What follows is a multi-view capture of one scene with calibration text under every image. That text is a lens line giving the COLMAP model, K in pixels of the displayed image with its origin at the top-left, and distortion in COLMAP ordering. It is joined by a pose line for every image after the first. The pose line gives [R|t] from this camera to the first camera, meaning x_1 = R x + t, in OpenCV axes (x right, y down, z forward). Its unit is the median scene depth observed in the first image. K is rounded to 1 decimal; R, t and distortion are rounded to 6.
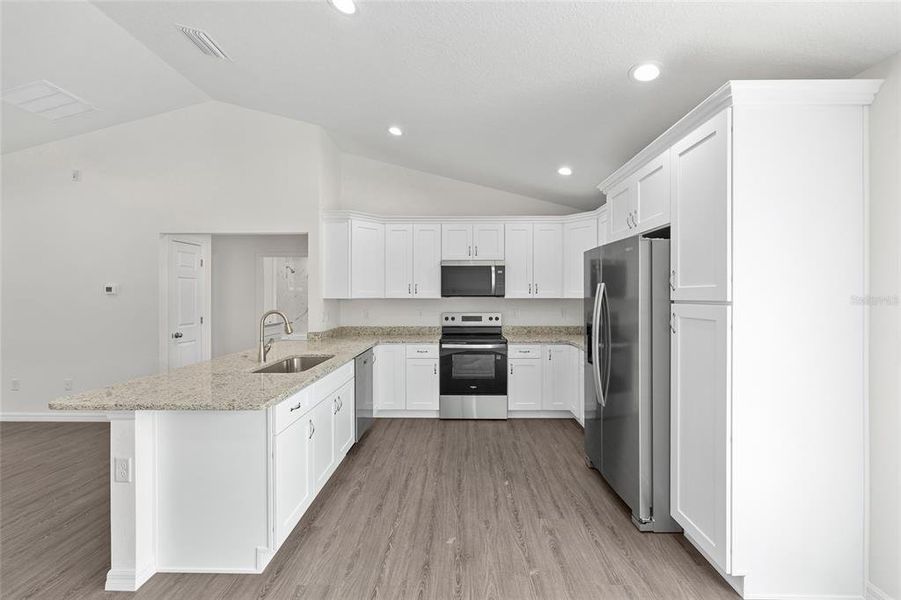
lens RADIAL K [[355.9, 0, 459.6], [0, 355.9, 297.5], [0, 0, 1]] dist [-0.000799, -0.000011]
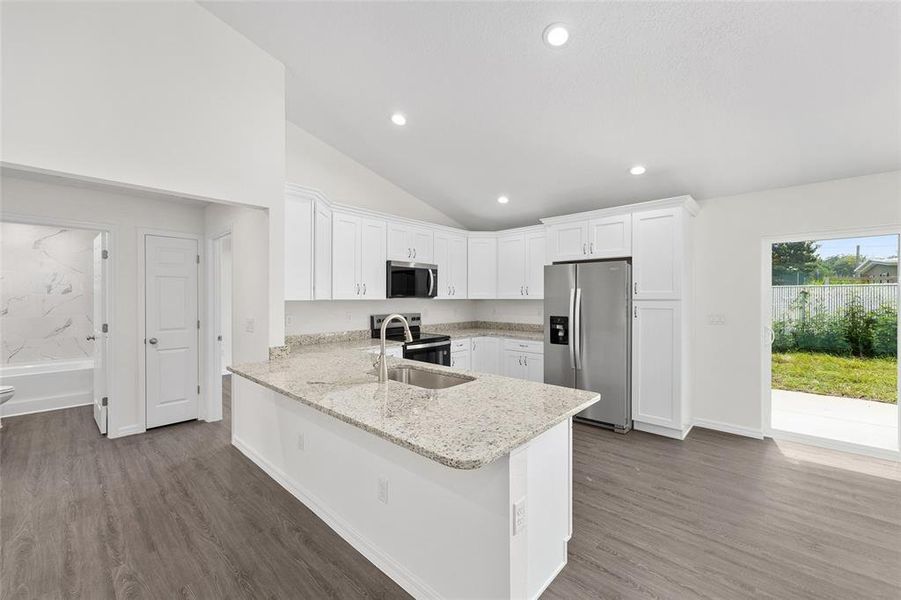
lens RADIAL K [[358.4, 0, 450.5], [0, 358.4, 300.0], [0, 0, 1]] dist [0.000036, 0.000193]
pose [[0.675541, -0.006474, 0.737294, -0.795631], [0.003442, 0.999978, 0.005627, -0.001433], [-0.737315, -0.001263, 0.675548, 0.270985]]
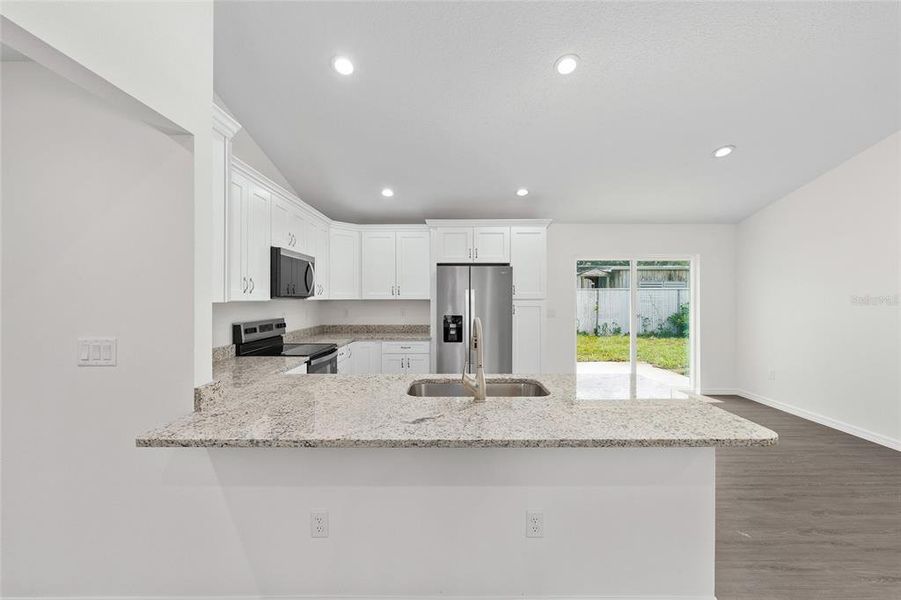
lens RADIAL K [[358.4, 0, 450.5], [0, 358.4, 300.0], [0, 0, 1]] dist [0.000036, 0.000193]
pose [[0.005152, -0.006467, 0.999966, -0.917748], [0.005737, 0.999963, 0.006438, -0.001210], [-0.999970, 0.005704, 0.005189, 0.795626]]
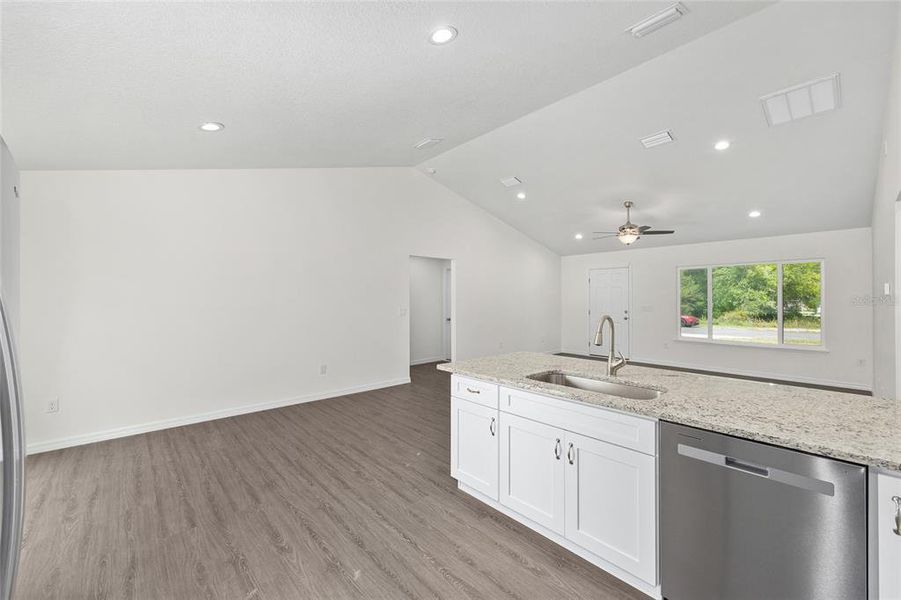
lens RADIAL K [[358.4, 0, 450.5], [0, 358.4, 300.0], [0, 0, 1]] dist [0.000036, 0.000193]
pose [[-0.736442, -0.001190, -0.676500, 0.236150], [-0.002870, 0.999995, 0.001365, -0.001576], [0.676495, 0.002947, -0.736442, 1.045483]]
